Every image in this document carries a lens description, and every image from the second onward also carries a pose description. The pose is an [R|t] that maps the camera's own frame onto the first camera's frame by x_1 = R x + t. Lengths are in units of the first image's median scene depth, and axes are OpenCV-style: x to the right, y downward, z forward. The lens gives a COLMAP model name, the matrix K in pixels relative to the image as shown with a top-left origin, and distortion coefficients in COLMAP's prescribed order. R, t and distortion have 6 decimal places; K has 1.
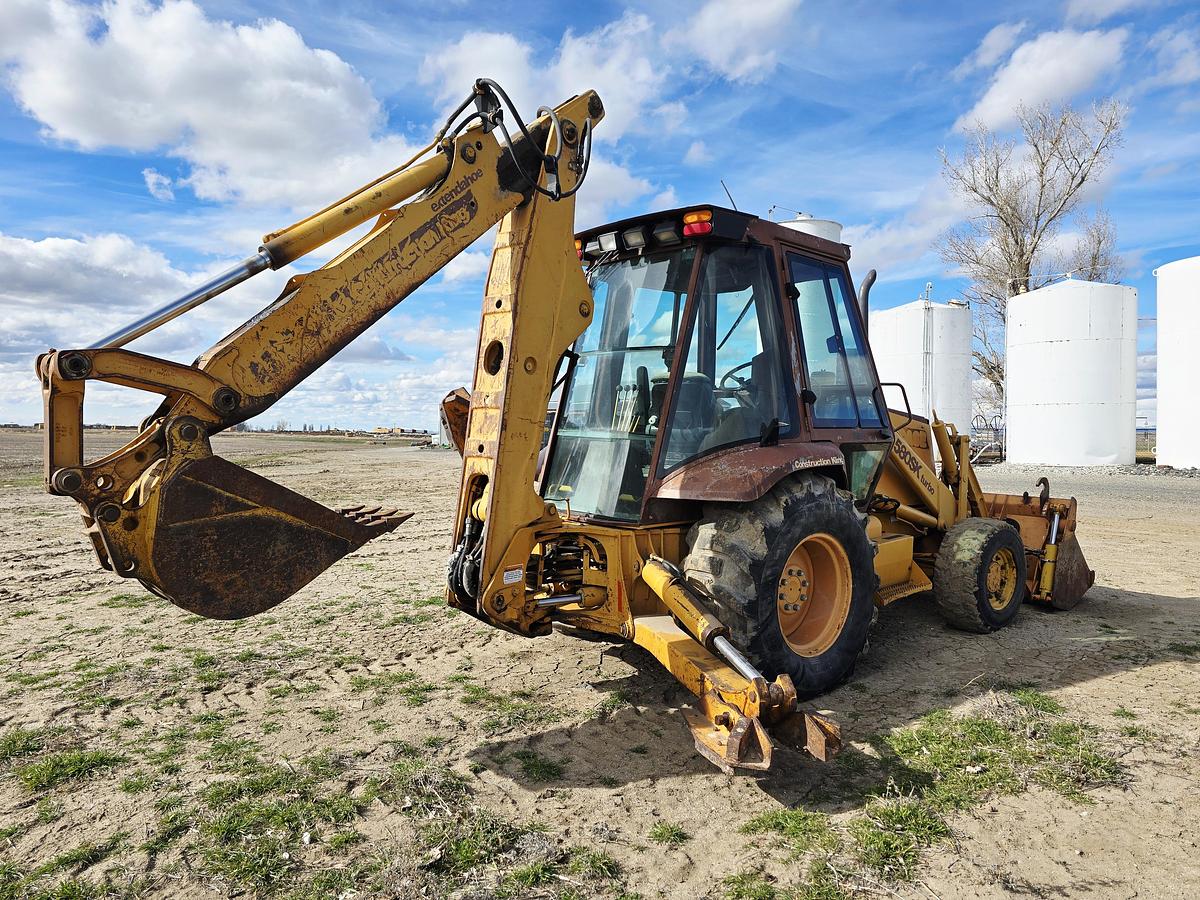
lens RADIAL K [[803.8, 0, 600.0], [0, 803.8, 450.0], [0, 0, 1]] dist [0.077254, -0.080037]
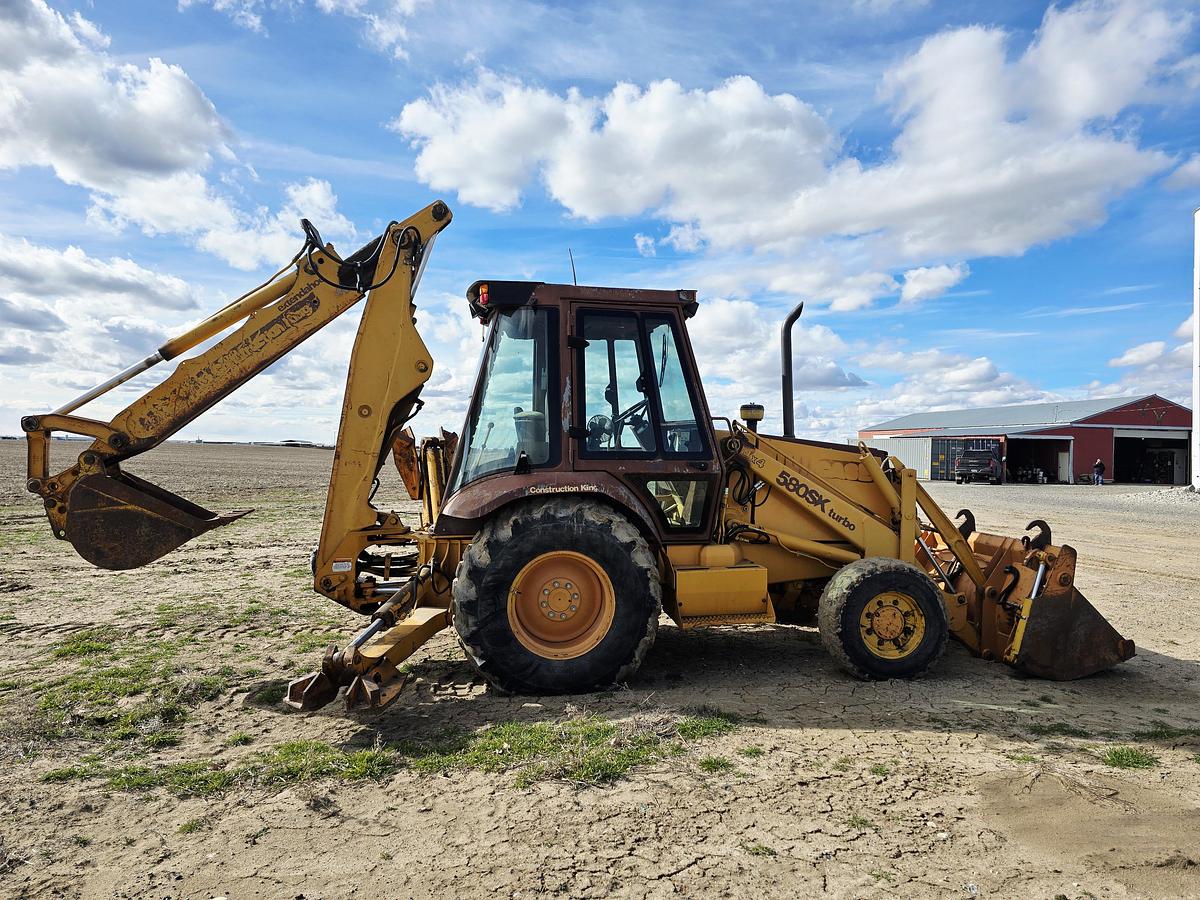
lens RADIAL K [[821.0, 0, 599.9], [0, 821.0, 436.7], [0, 0, 1]] dist [0.075243, -0.067277]
pose [[0.845666, -0.008215, -0.533649, 0.915769], [-0.018628, 0.998818, -0.044895, -0.007028], [0.533387, 0.047907, 0.844513, 0.036435]]
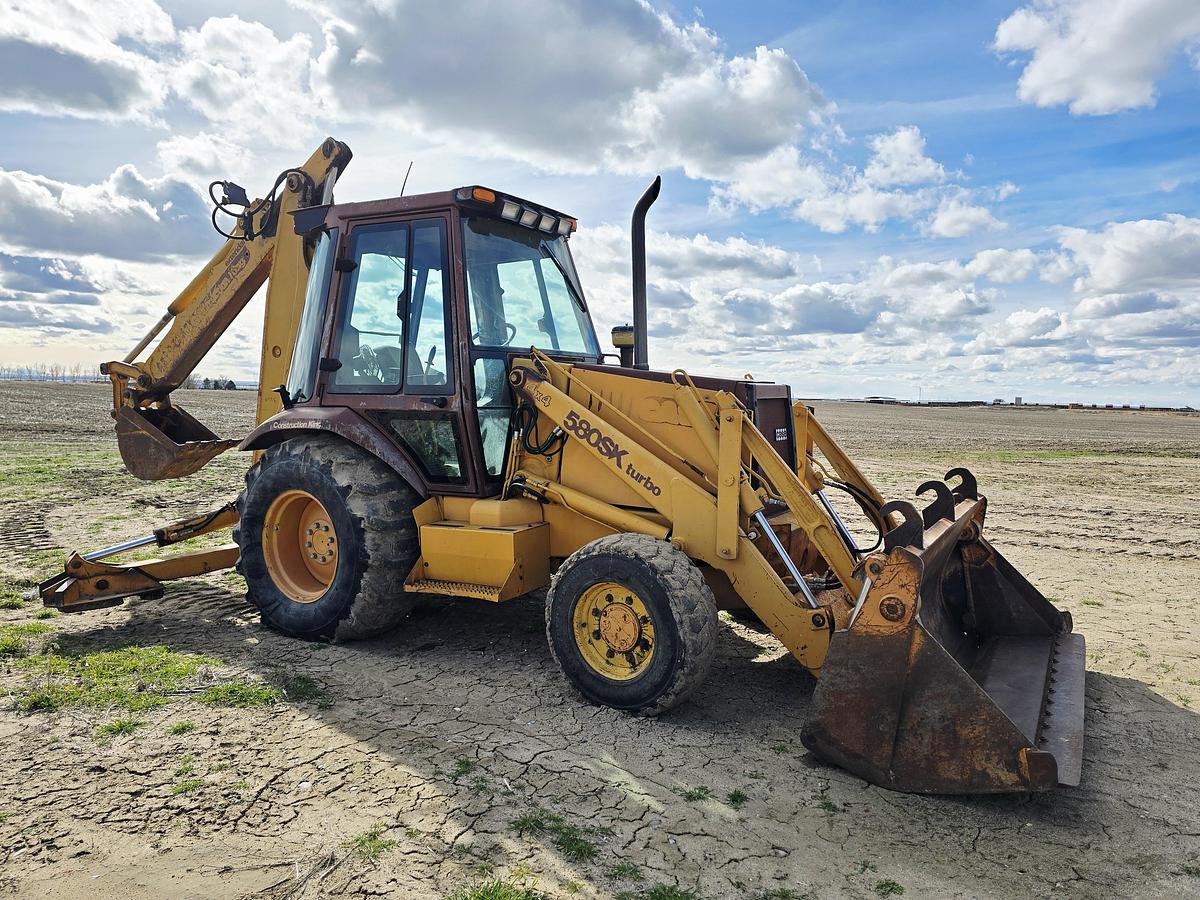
lens RADIAL K [[808.5, 0, 593.6], [0, 808.5, 450.5], [0, 0, 1]] dist [0.110422, -0.132214]
pose [[0.293461, 0.054369, -0.954424, 1.402674], [-0.038291, 0.998249, 0.045092, -0.014038], [0.955204, 0.023313, 0.295028, 1.042299]]
